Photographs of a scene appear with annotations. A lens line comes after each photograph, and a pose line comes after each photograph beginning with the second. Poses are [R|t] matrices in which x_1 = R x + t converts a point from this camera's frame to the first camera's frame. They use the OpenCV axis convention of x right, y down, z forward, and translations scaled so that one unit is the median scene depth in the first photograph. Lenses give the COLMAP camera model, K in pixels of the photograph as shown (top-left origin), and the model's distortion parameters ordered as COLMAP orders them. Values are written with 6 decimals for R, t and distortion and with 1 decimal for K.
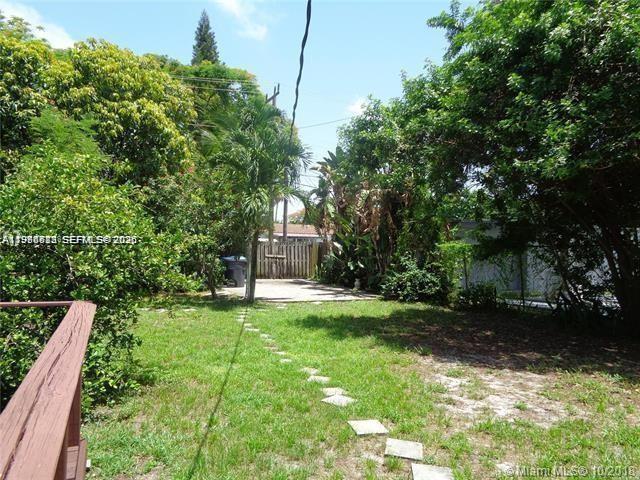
lens RADIAL K [[481.8, 0, 319.9], [0, 481.8, 241.2], [0, 0, 1]] dist [-0.016429, 0.021511]
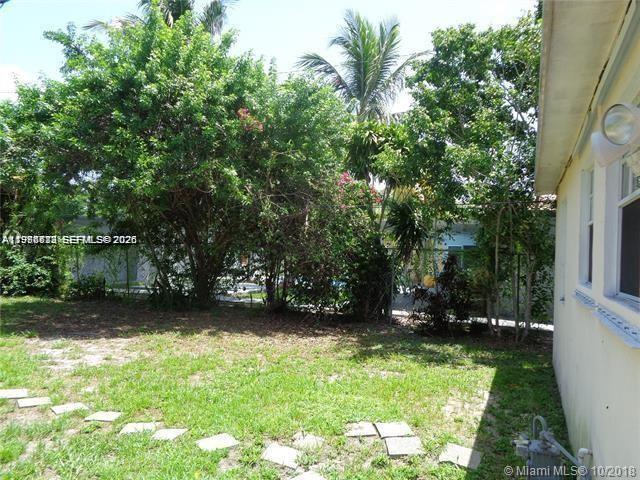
lens RADIAL K [[481.8, 0, 320.5], [0, 481.8, 241.0], [0, 0, 1]] dist [-0.016429, 0.021511]
pose [[0.732464, 0.021849, 0.680455, -0.050242], [-0.029827, 0.999555, 0.000012, -0.010132], [-0.680152, -0.020305, 0.732790, -0.247058]]
